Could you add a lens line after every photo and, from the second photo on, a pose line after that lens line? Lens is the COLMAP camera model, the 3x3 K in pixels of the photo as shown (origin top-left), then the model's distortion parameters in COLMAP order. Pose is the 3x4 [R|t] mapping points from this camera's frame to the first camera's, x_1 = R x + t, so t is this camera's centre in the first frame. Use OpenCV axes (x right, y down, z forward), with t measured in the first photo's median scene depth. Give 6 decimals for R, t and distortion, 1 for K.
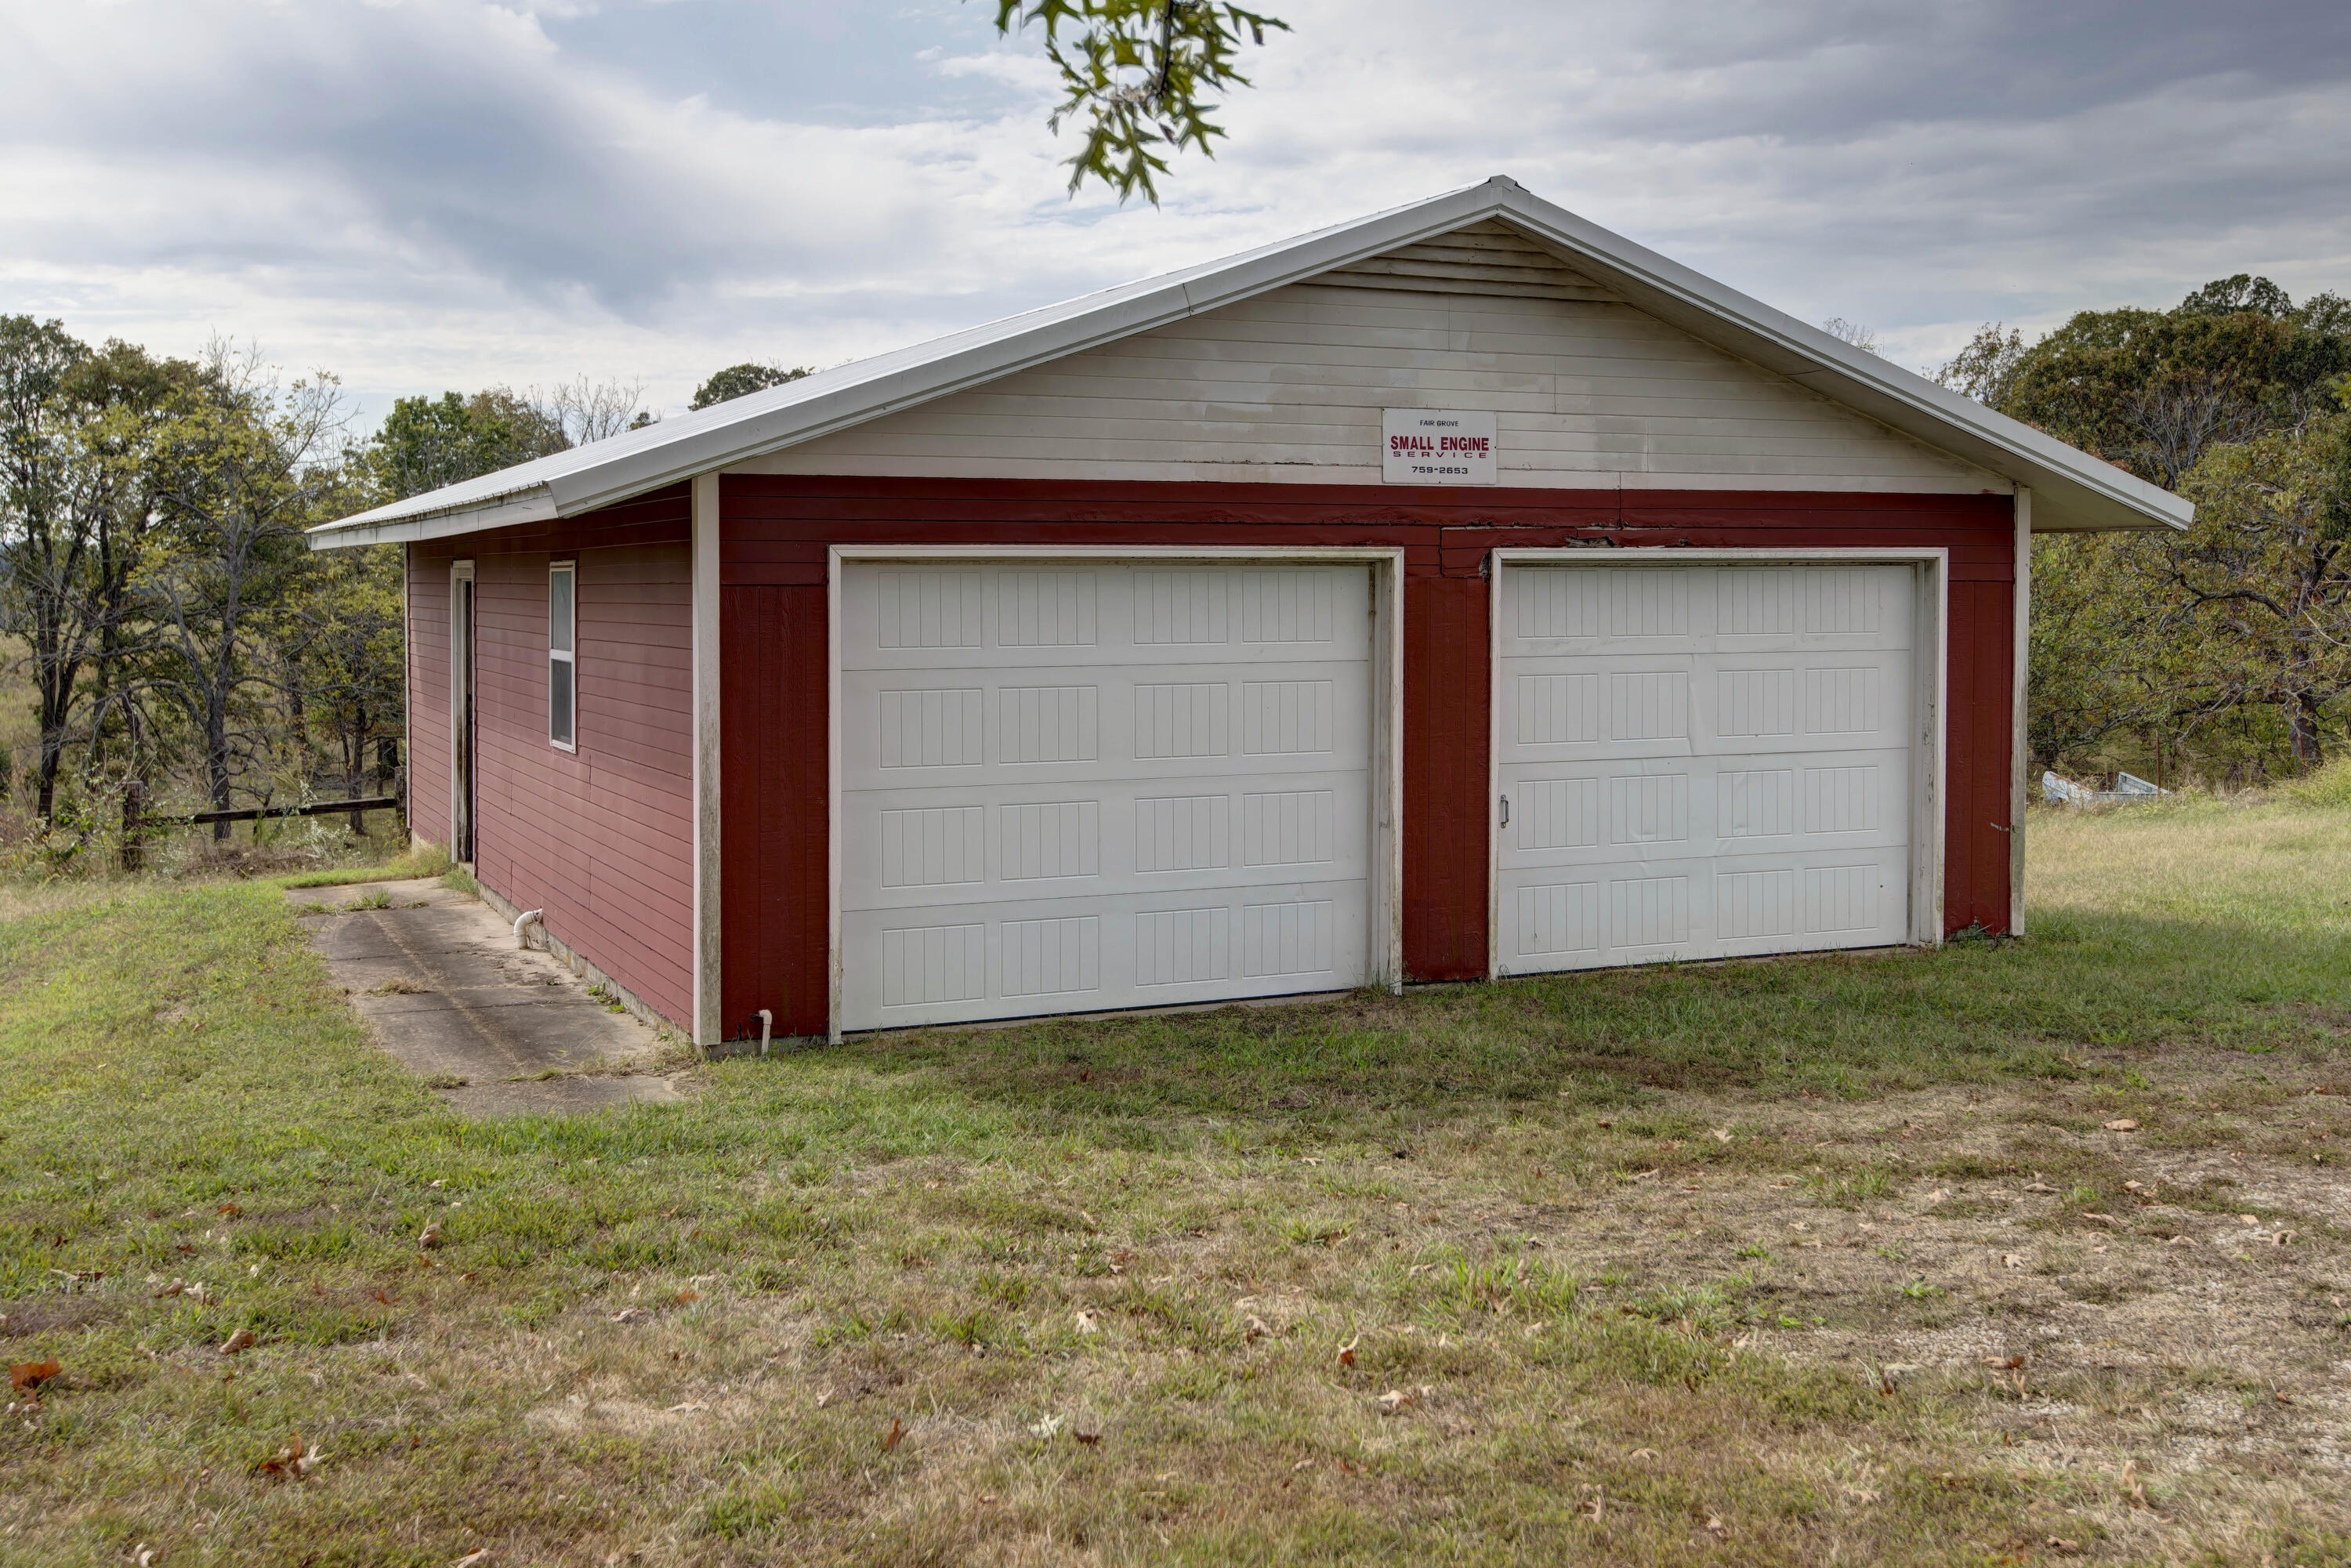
lens RADIAL K [[2413.1, 0, 1118.7], [0, 2413.1, 803.9], [0, 0, 1]] dist [-0.013413, 0.000000]
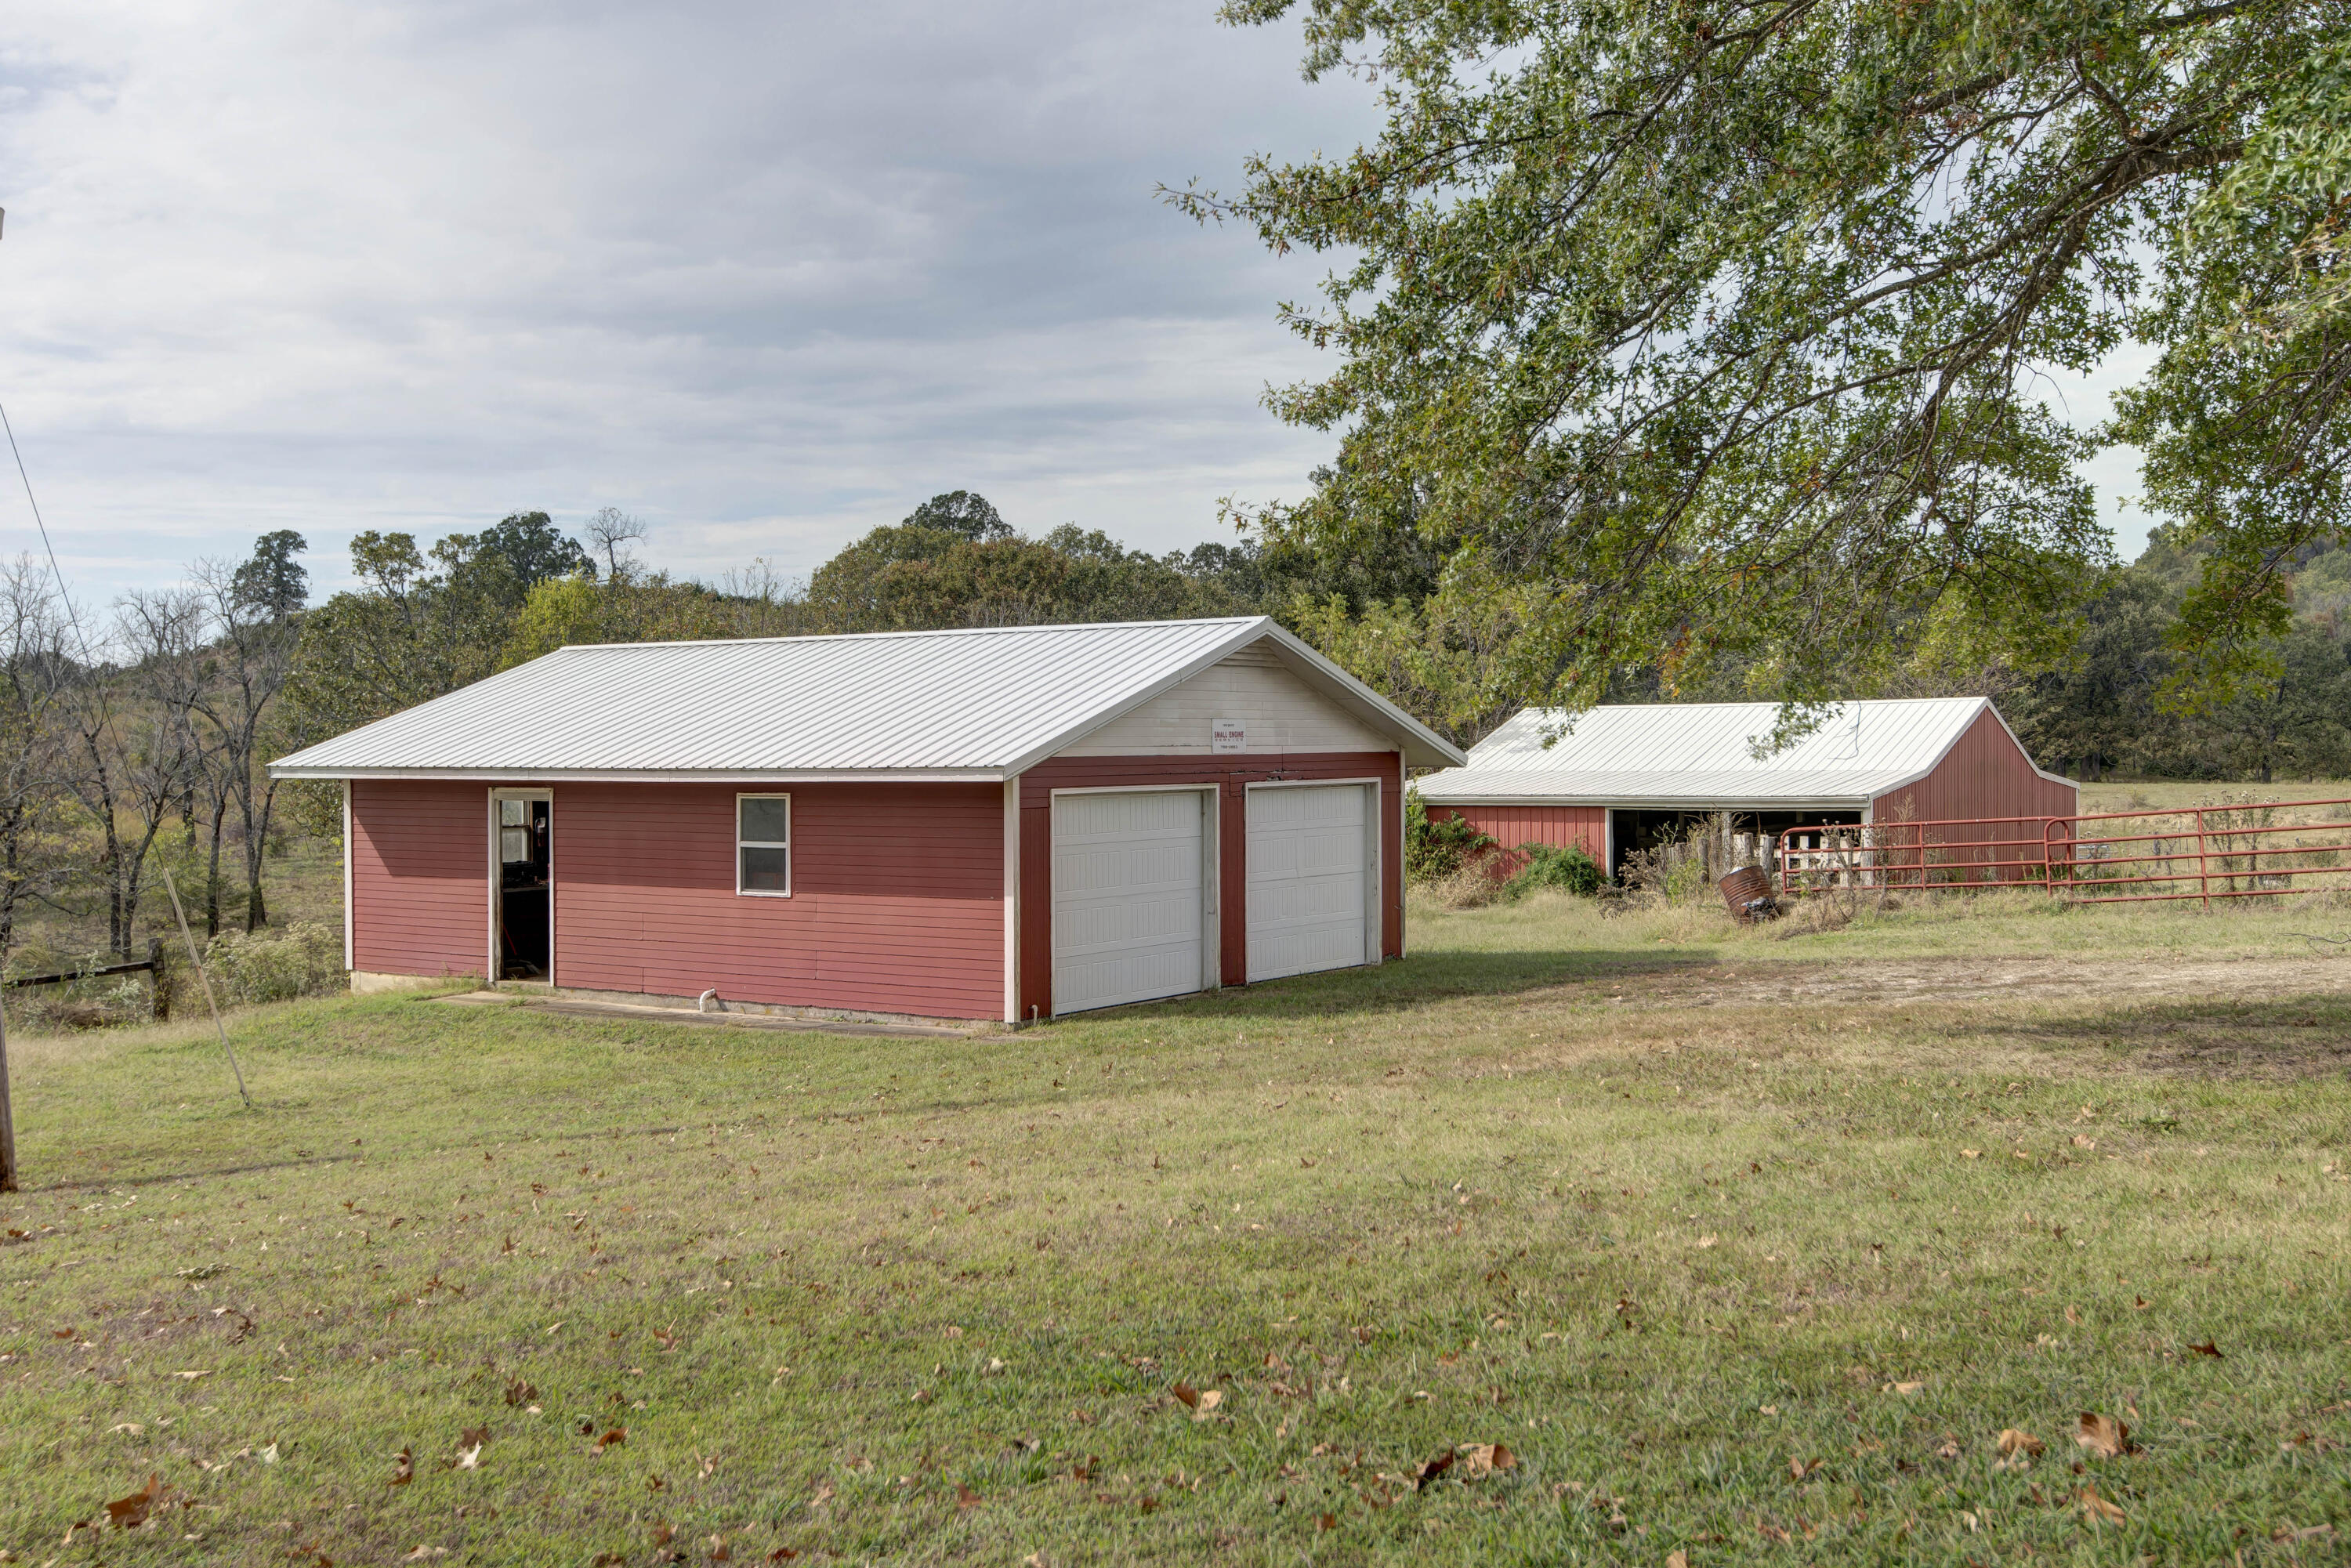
lens RADIAL K [[2413.1, 0, 1169.8], [0, 2413.1, 770.2], [0, 0, 1]] dist [-0.013413, 0.000000]
pose [[0.854048, -0.011359, 0.520070, -0.956032], [0.054304, 0.996246, -0.067418, 0.022964], [-0.517352, 0.085820, 0.851459, -0.746902]]
